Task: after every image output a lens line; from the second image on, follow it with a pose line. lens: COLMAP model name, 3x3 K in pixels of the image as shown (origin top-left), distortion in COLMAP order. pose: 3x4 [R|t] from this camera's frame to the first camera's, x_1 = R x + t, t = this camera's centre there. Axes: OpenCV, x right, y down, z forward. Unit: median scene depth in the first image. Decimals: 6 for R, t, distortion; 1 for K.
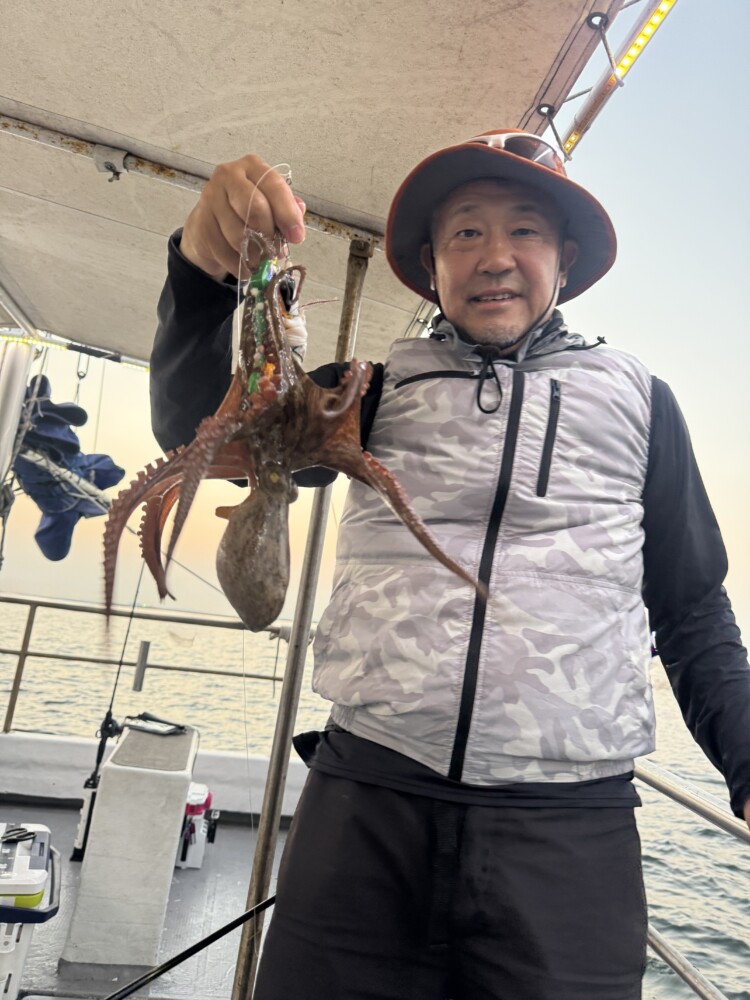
lens RADIAL K [[711.9, 0, 375.0], [0, 711.9, 500.0], [0, 0, 1]] dist [-0.005744, -0.002407]
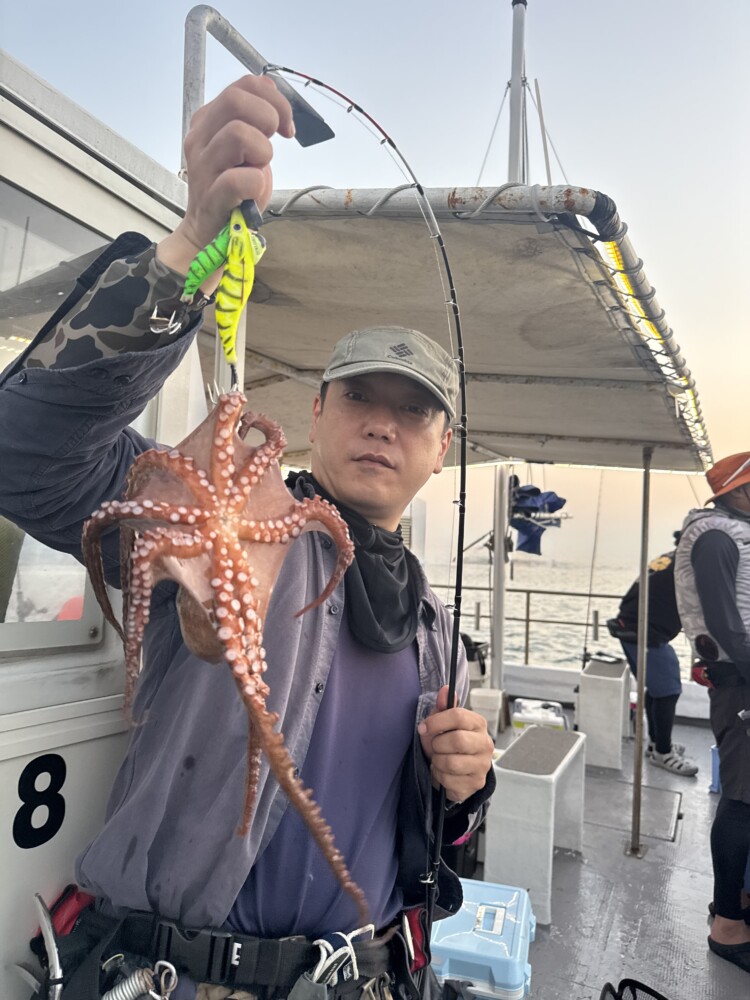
lens RADIAL K [[711.9, 0, 375.0], [0, 711.9, 500.0], [0, 0, 1]] dist [-0.005744, -0.002407]
pose [[0.807446, -0.137833, -0.573613, 0.275632], [0.173928, 0.984724, 0.008212, -0.175072], [0.563719, -0.106398, 0.819085, -0.687452]]
